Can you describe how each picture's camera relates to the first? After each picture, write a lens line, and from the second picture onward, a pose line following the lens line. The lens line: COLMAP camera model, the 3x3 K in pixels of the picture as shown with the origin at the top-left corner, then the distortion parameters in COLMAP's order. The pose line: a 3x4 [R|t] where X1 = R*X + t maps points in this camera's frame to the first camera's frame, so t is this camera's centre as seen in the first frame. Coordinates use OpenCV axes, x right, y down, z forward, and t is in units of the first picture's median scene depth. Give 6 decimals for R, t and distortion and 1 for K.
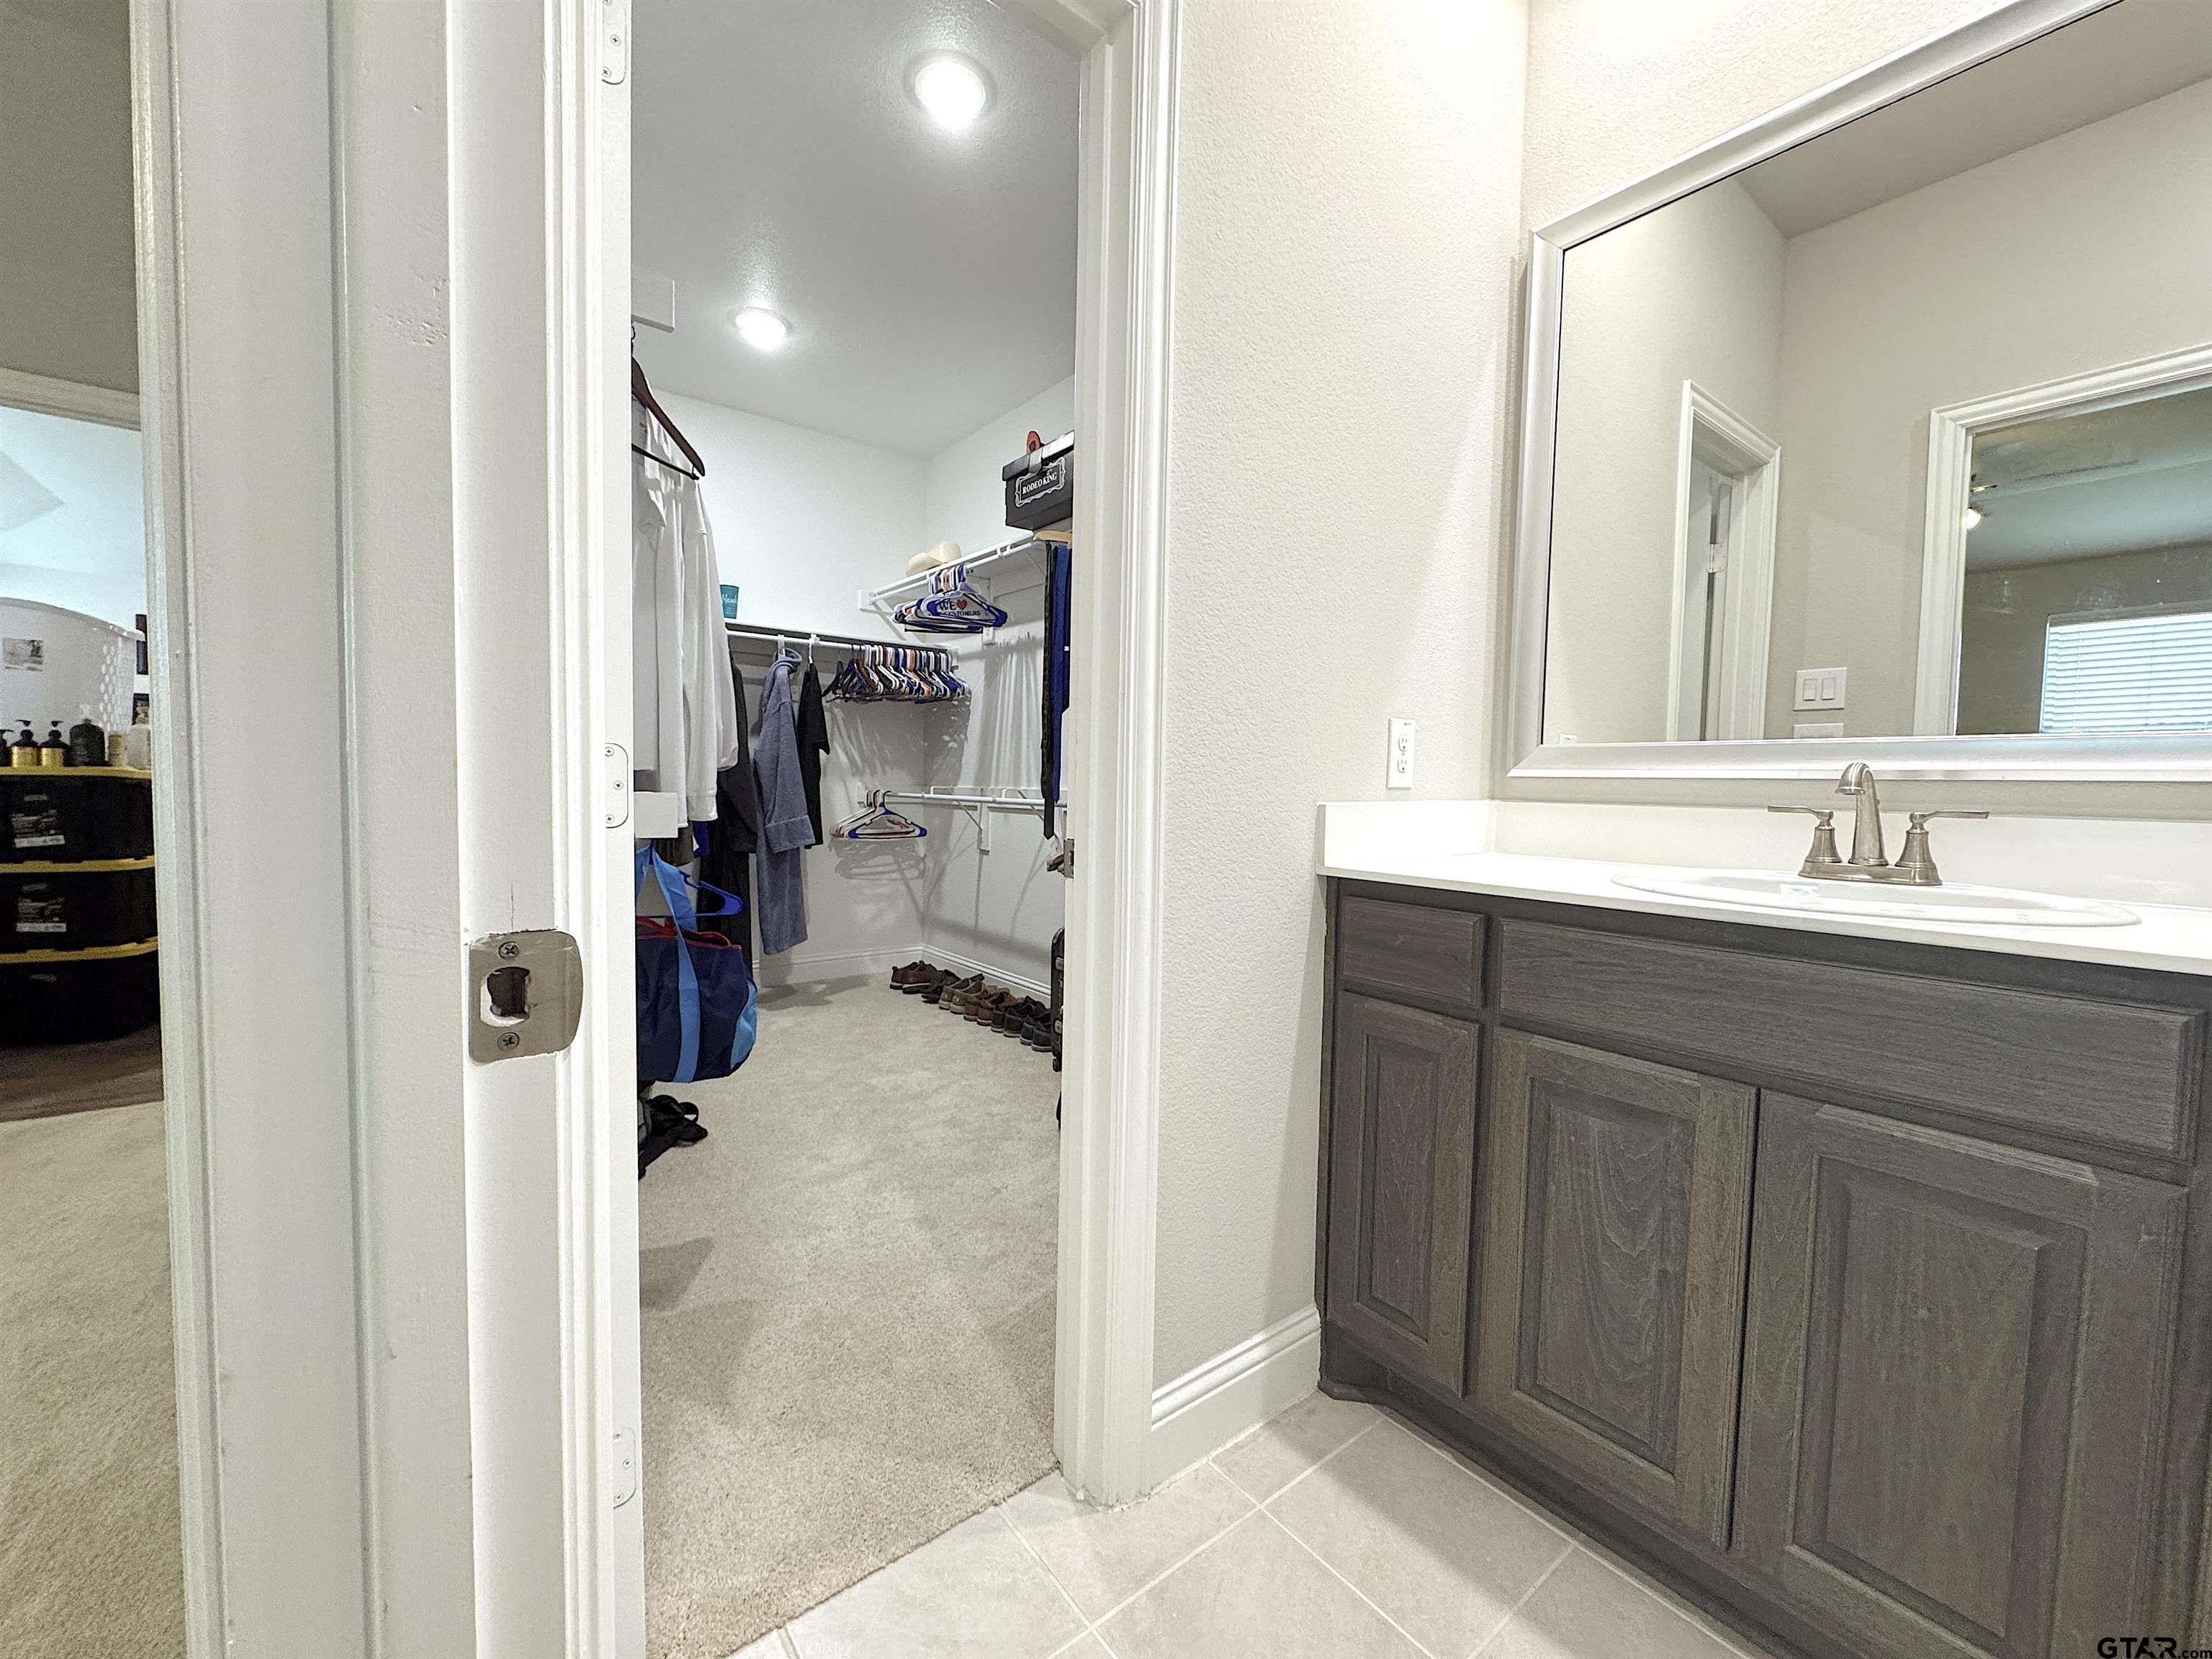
lens RADIAL K [[879.7, 0, 1108.8], [0, 879.7, 829.1], [0, 0, 1]] dist [-0.002225, 0.000363]
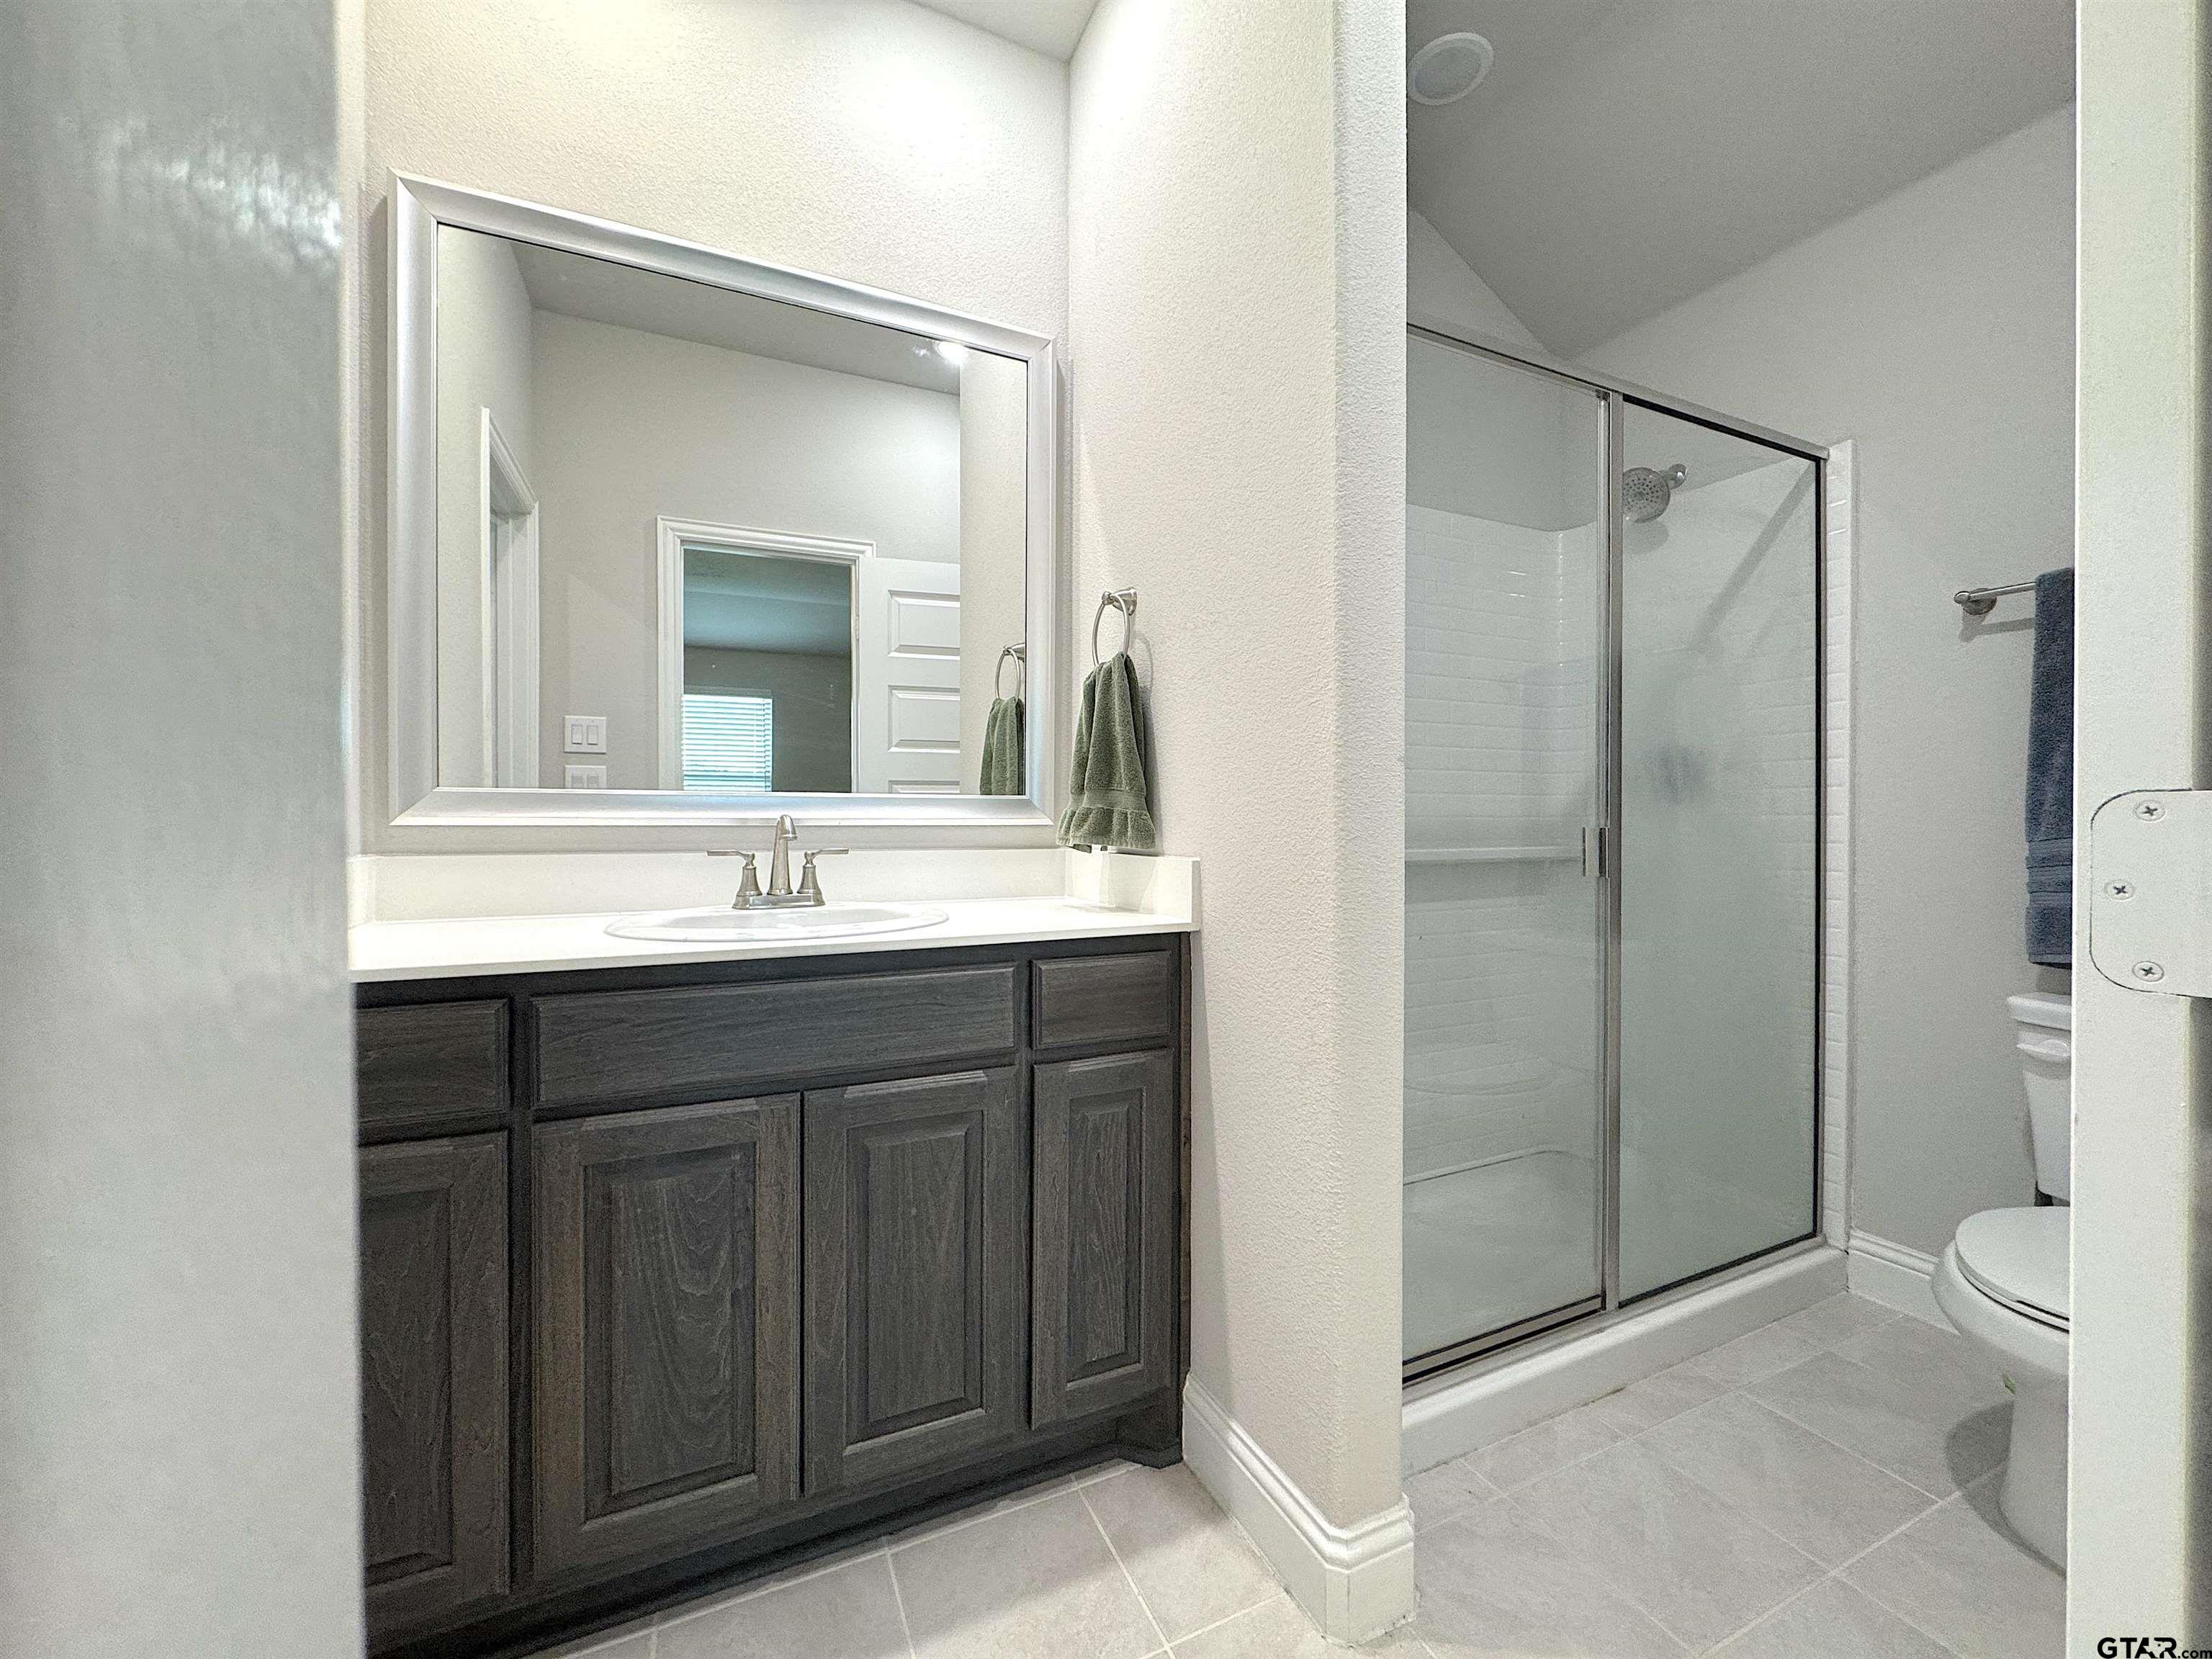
lens RADIAL K [[884.3, 0, 1105.3], [0, 884.3, 829.8], [0, 0, 1]] dist [-0.001084, 0.000042]
pose [[0.228319, -0.027361, 0.973202, -0.236799], [0.053914, 0.998426, 0.015421, -0.041669], [-0.972092, 0.048949, 0.229435, 0.222858]]
